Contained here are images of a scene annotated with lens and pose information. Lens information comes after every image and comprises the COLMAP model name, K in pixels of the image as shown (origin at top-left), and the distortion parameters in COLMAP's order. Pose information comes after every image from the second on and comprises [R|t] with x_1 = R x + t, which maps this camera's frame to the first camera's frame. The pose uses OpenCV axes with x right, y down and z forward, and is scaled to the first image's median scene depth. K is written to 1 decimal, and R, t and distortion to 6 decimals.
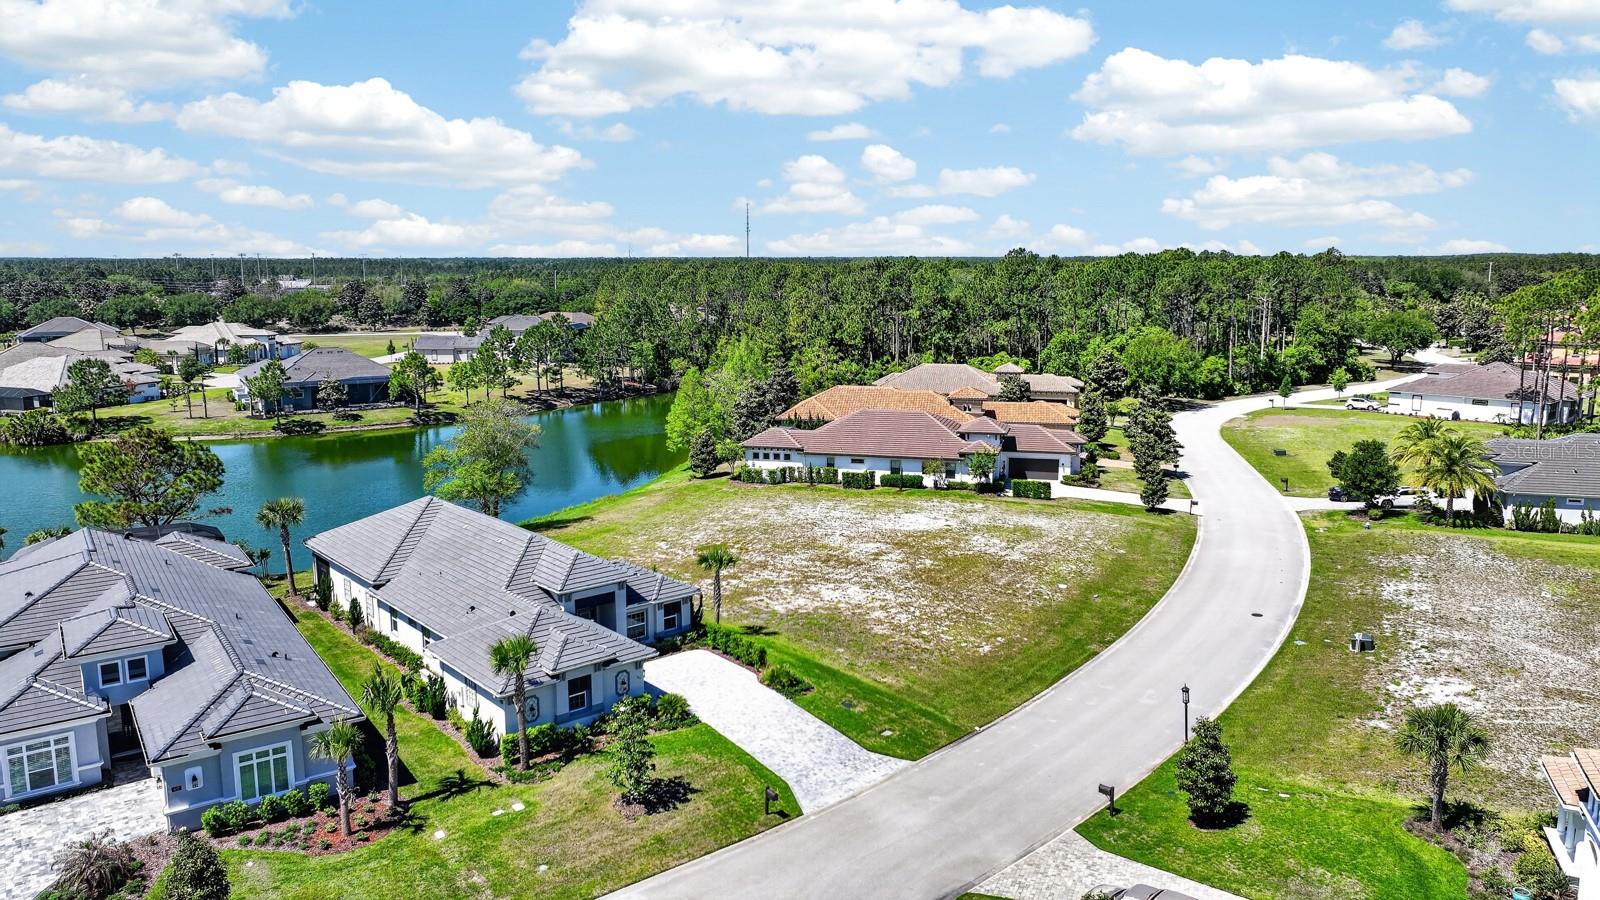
lens RADIAL K [[1122.6, 0, 800.0], [0, 1122.6, 450.0], [0, 0, 1]] dist [0.022493, -0.023608]
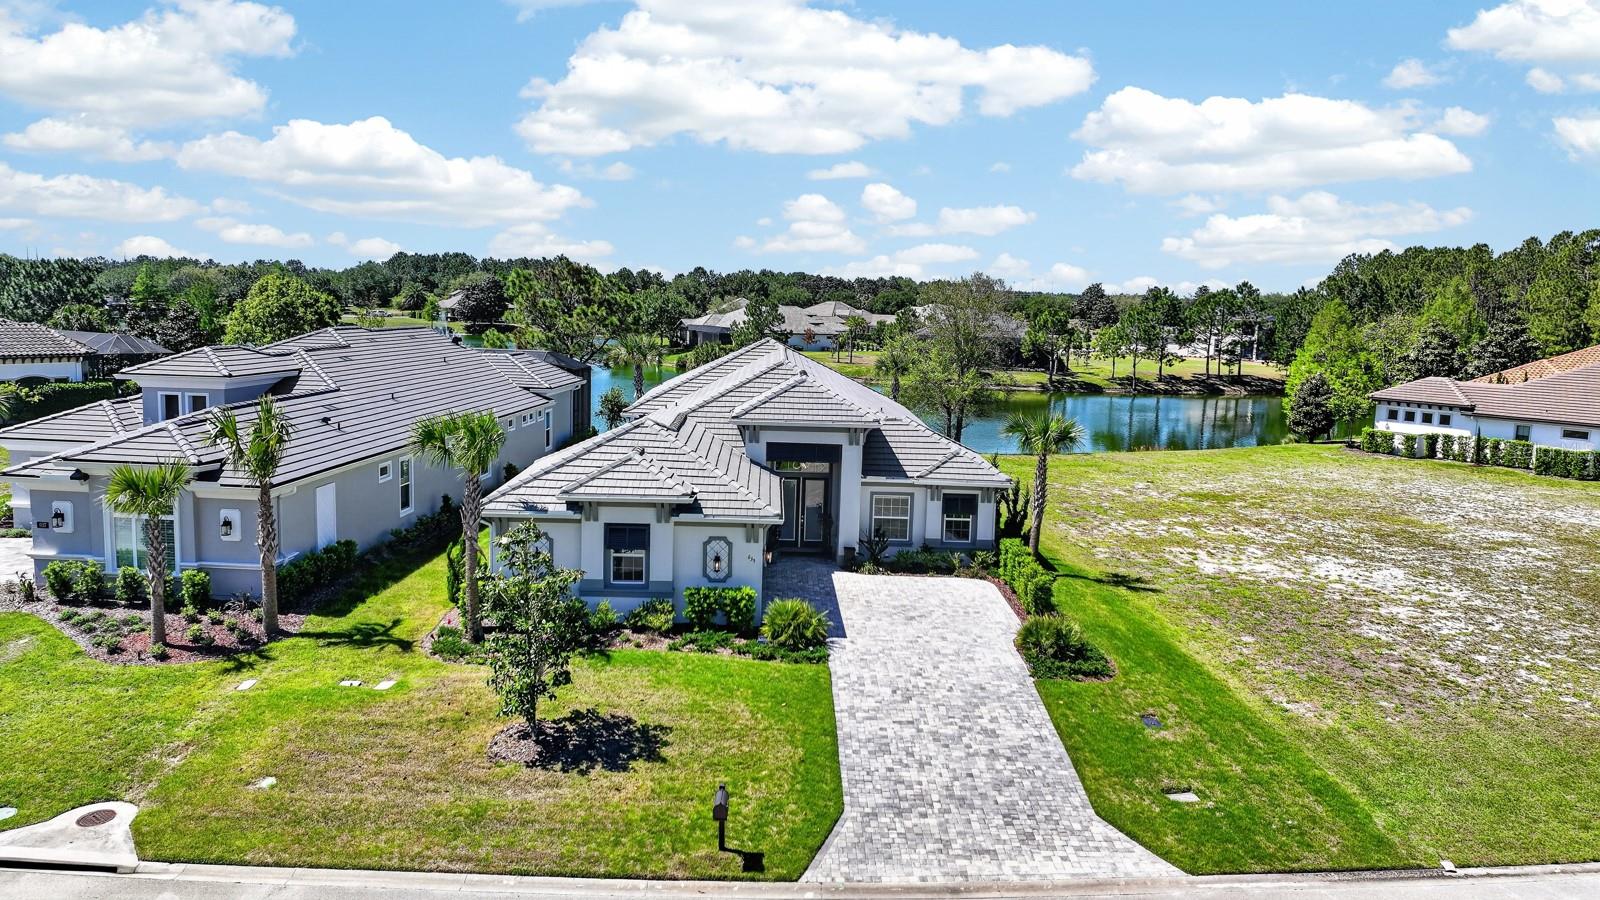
lens RADIAL K [[1122.6, 0, 800.0], [0, 1122.6, 450.0], [0, 0, 1]] dist [0.022493, -0.023608]
pose [[0.773011, 0.112704, -0.624301, 0.176886], [-0.139895, 0.990151, 0.005533, 0.117264], [0.618776, 0.083060, 0.781164, 0.474466]]
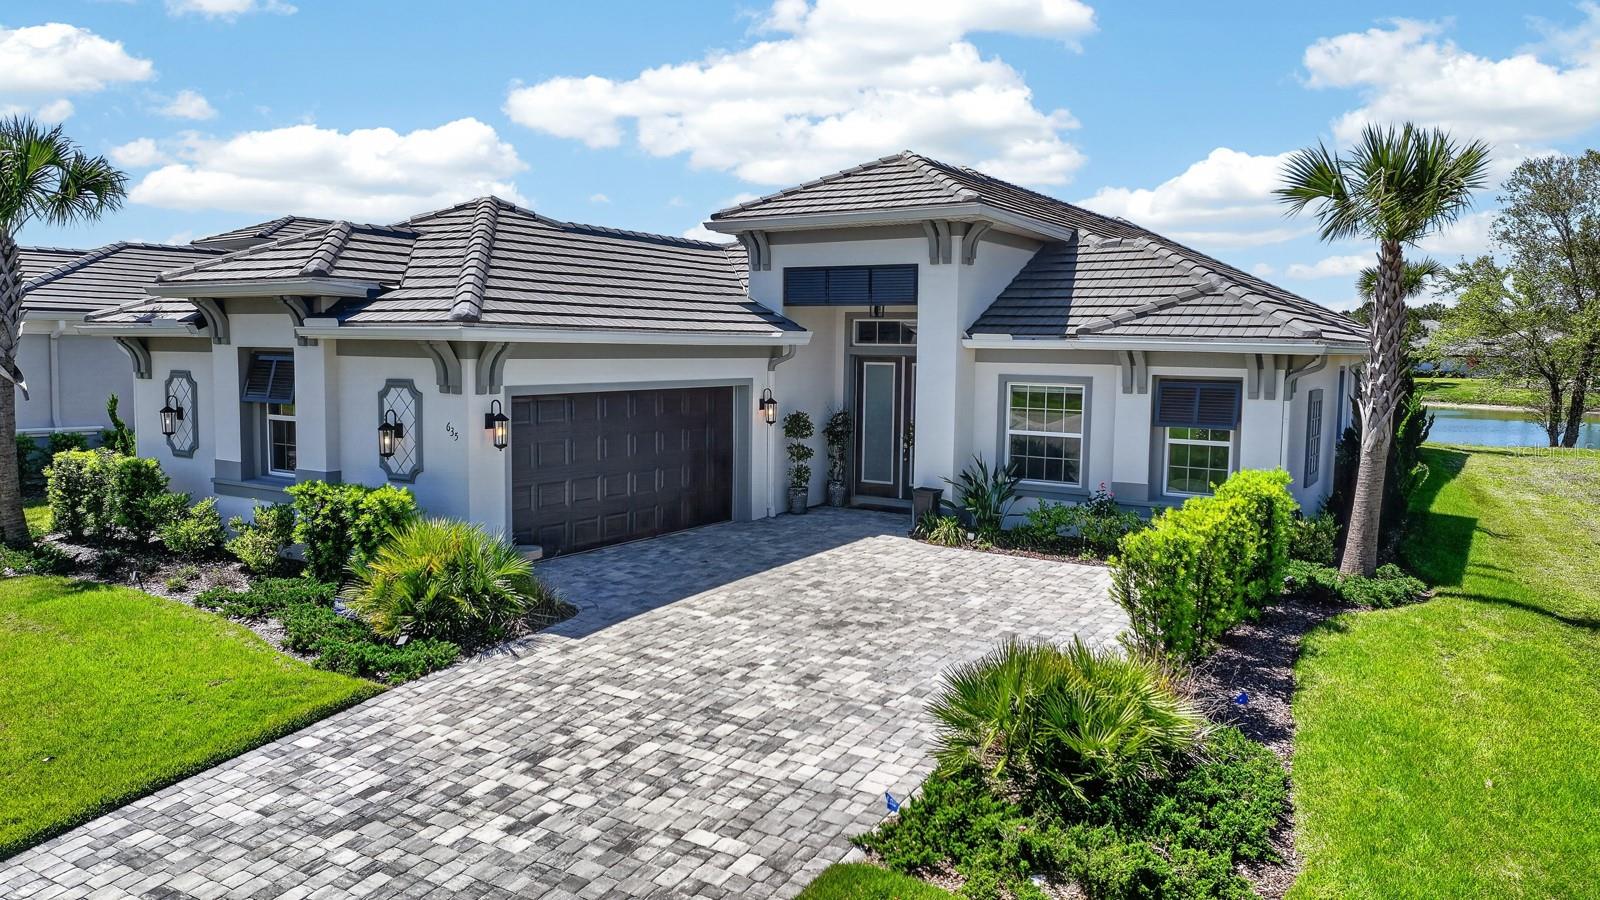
lens RADIAL K [[1124.8, 0, 800.0], [0, 1124.8, 450.0], [0, 0, 1]] dist [0.004805, 0.008848]
pose [[0.290911, 0.093135, -0.952206, 0.088704], [-0.176064, 0.983465, 0.042403, 0.150358], [0.940411, 0.155314, 0.302498, 0.820425]]
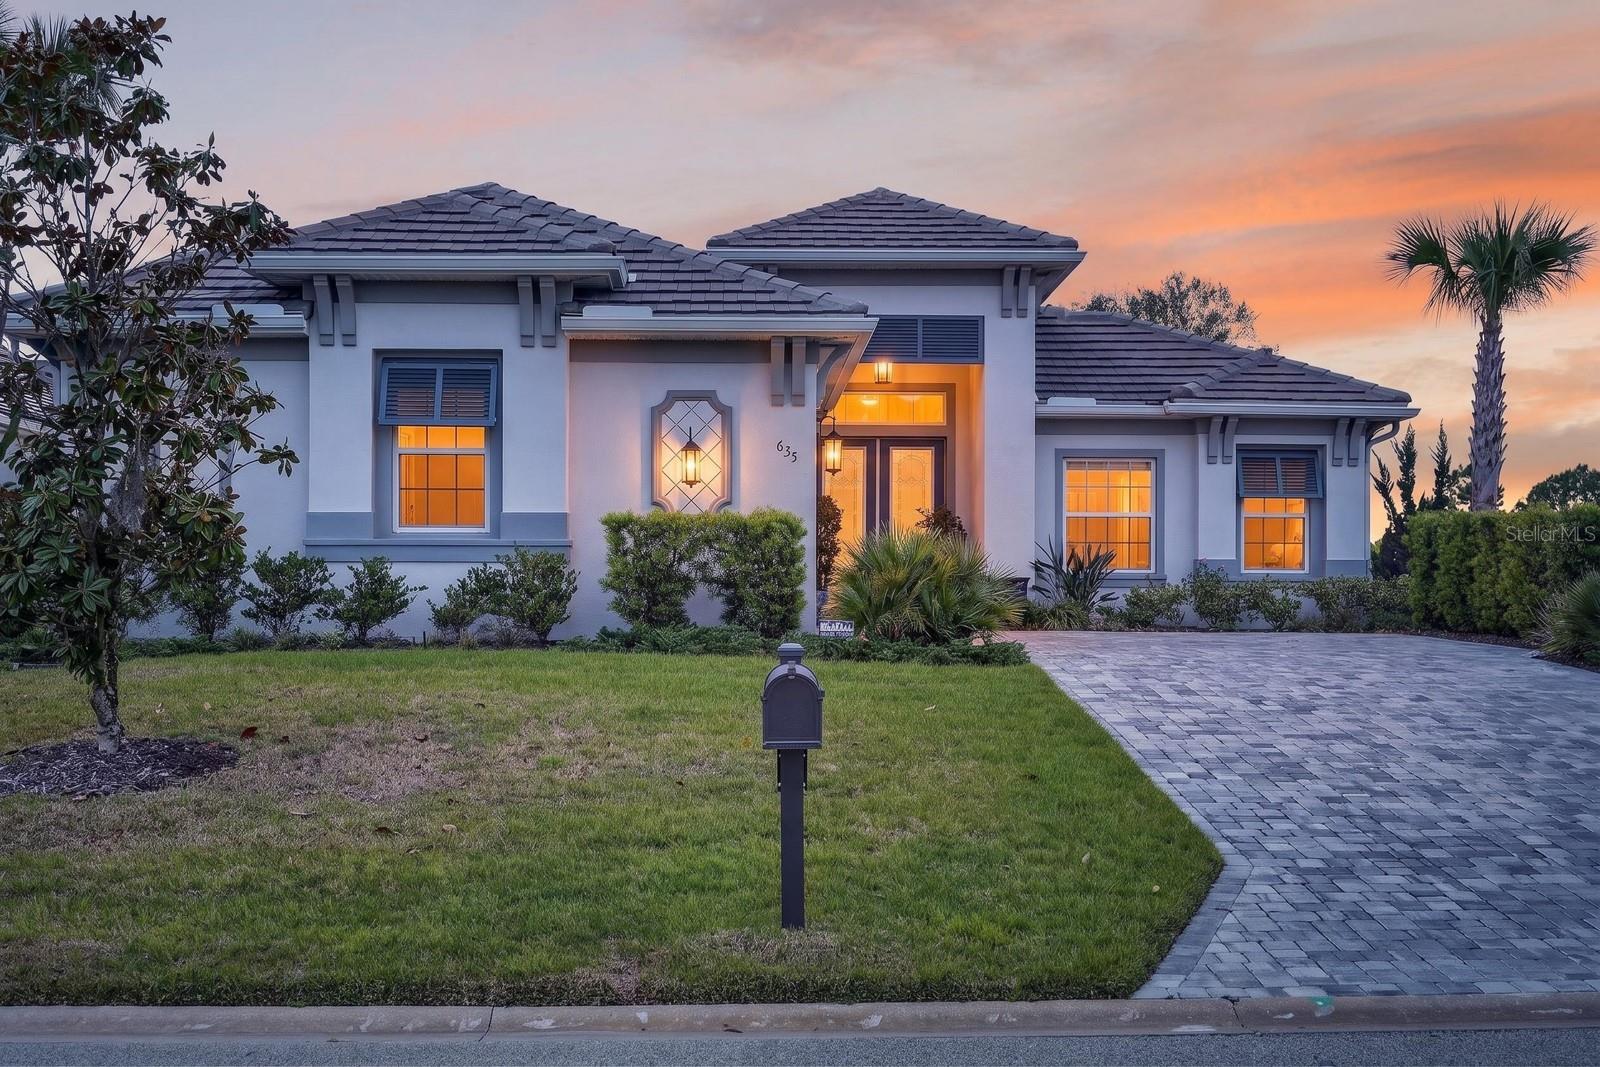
lens RADIAL K [[1981.4, 0, 778.6], [0, 1981.4, 631.8], [0, 0, 1]] dist [-0.001090, -0.018127]
pose [[0.774693, 0.007838, -0.632288, 0.063507], [-0.110583, 0.986193, -0.123264, 0.227848], [0.622593, 0.165412, 0.764864, 0.605346]]
